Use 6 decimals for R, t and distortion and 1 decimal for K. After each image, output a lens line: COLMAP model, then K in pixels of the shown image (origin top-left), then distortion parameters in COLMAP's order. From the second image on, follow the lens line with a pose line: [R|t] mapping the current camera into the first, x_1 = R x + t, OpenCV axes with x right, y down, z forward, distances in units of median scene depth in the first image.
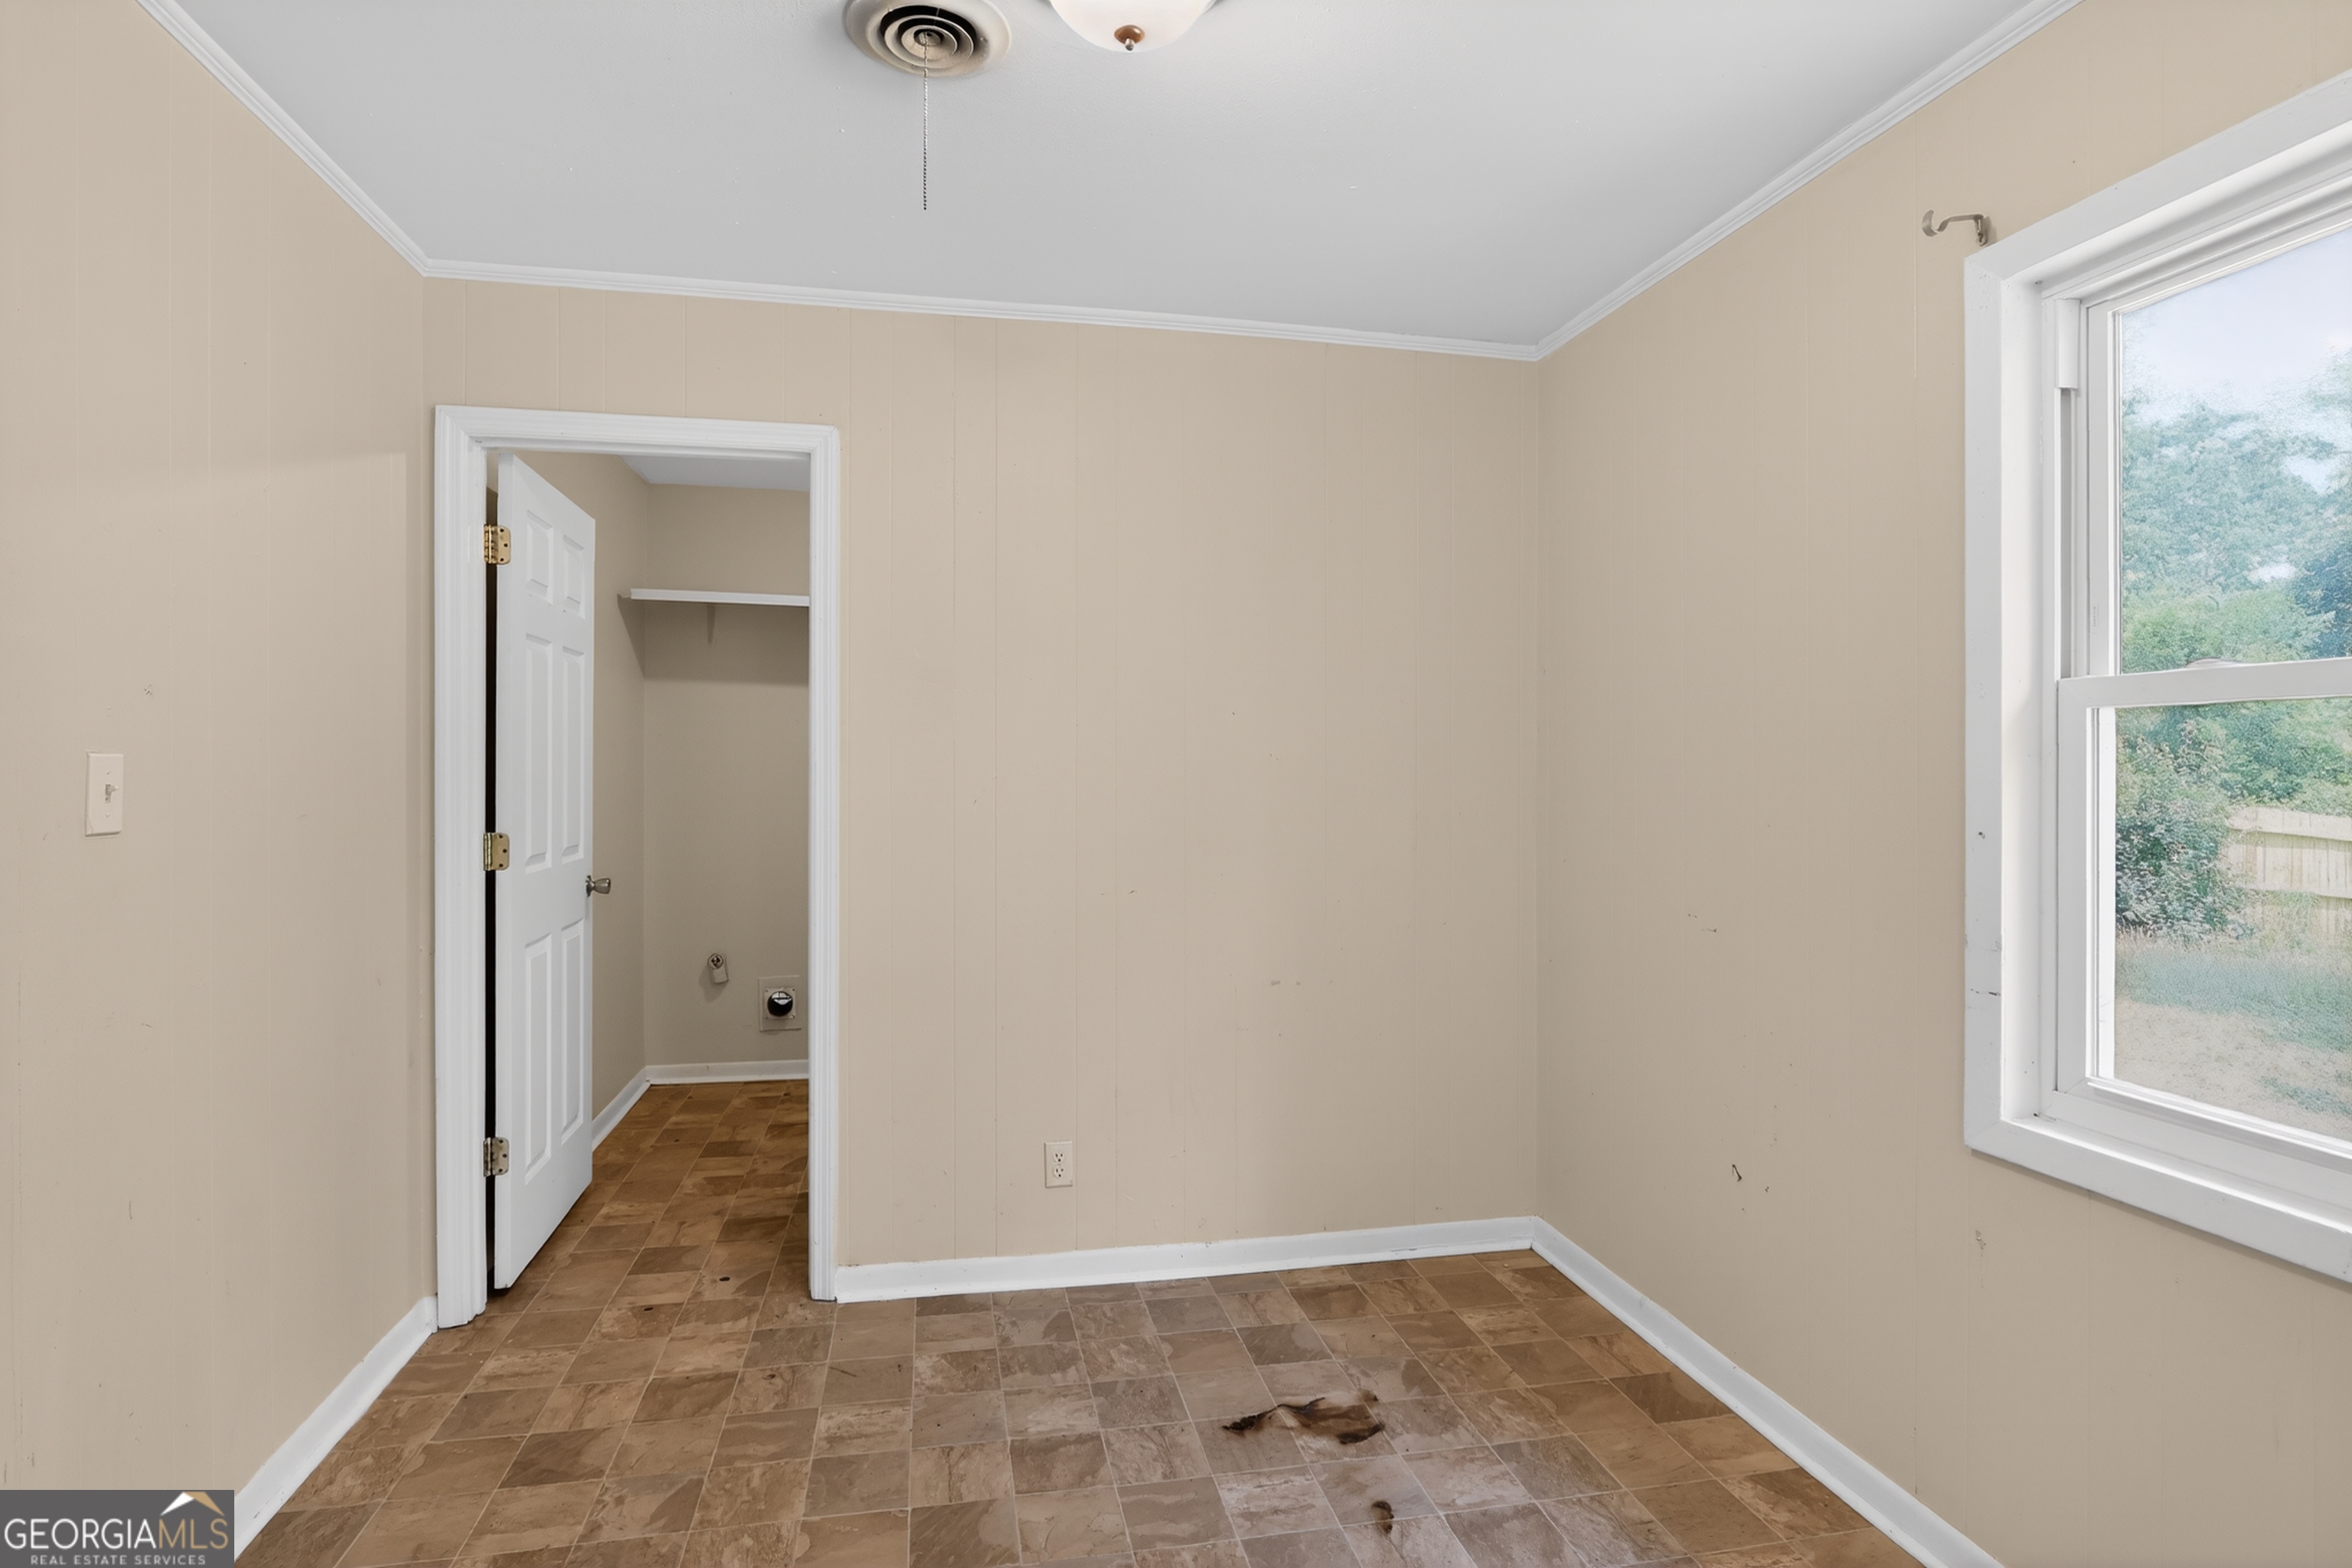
lens RADIAL K [[1175.2, 0, 1167.6], [0, 1175.2, 782.4], [0, 0, 1]] dist [-0.005143, -0.002340]
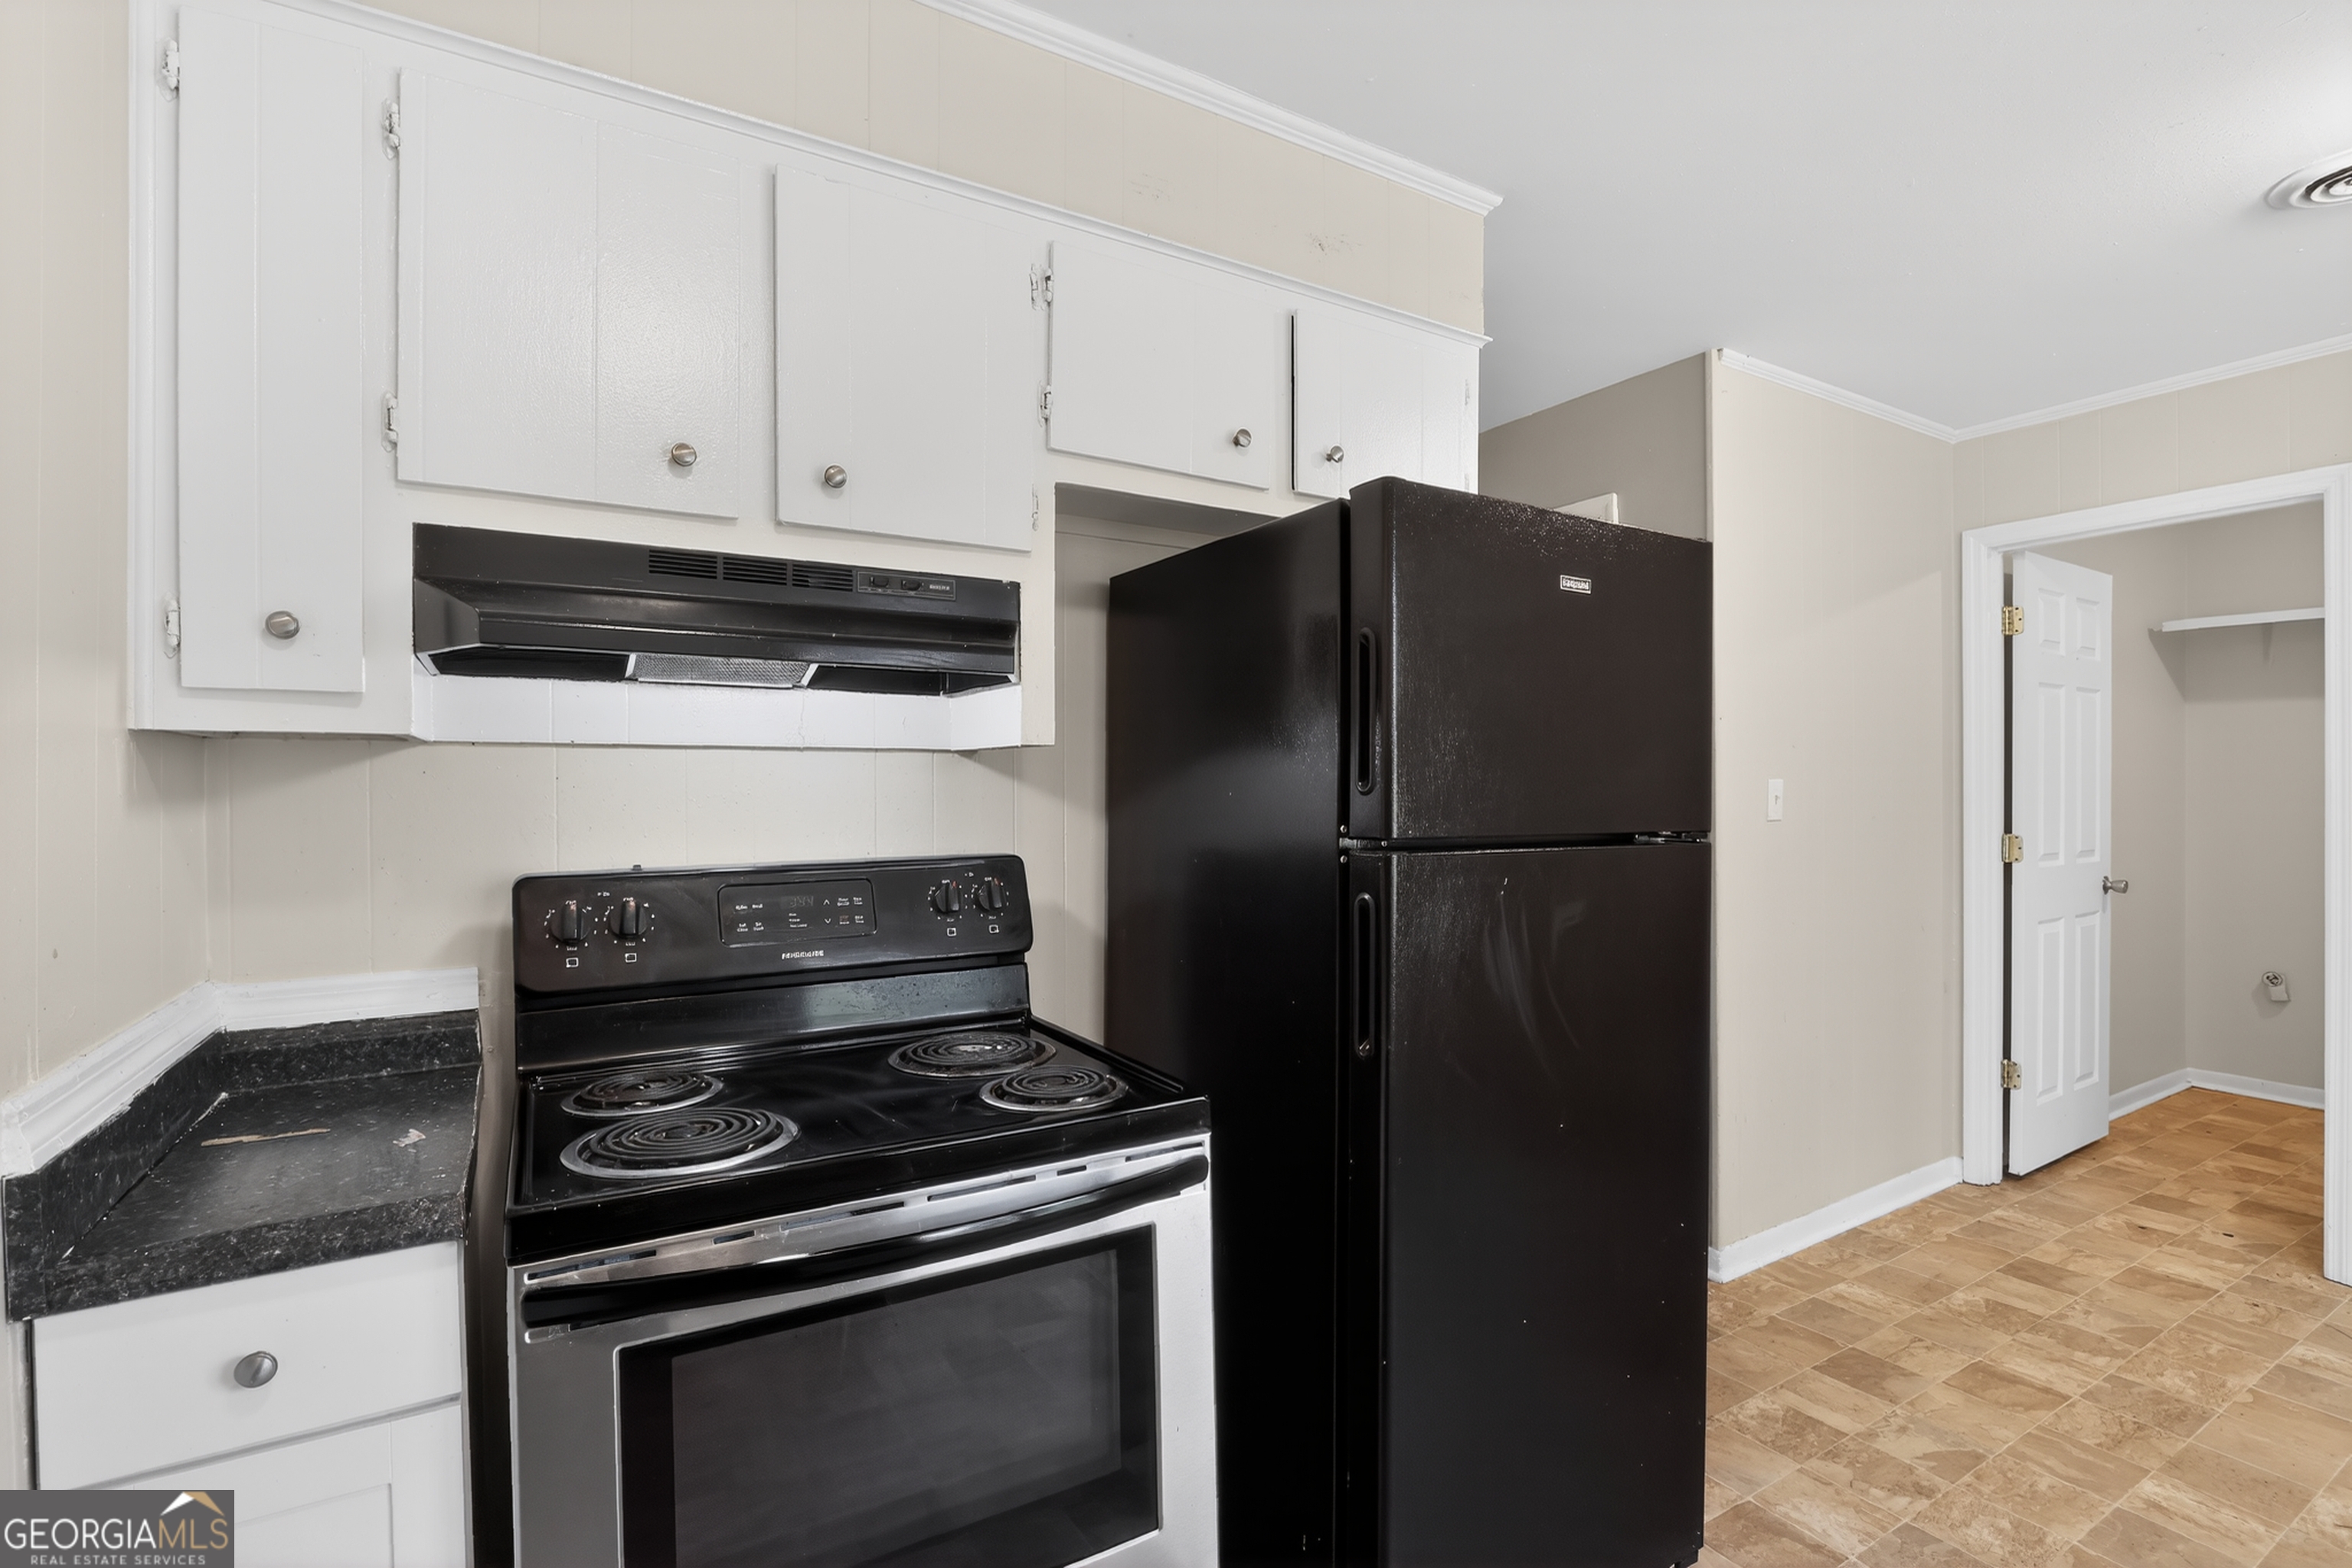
lens RADIAL K [[1075.5, 0, 1165.4], [0, 1075.5, 787.2], [0, 0, 1]] dist [-0.008782, -0.000343]
pose [[0.338861, -0.007690, -0.940805, 0.249887], [-0.005712, 0.999931, -0.010230, 0.006890], [0.940819, 0.008840, 0.338794, -0.325418]]
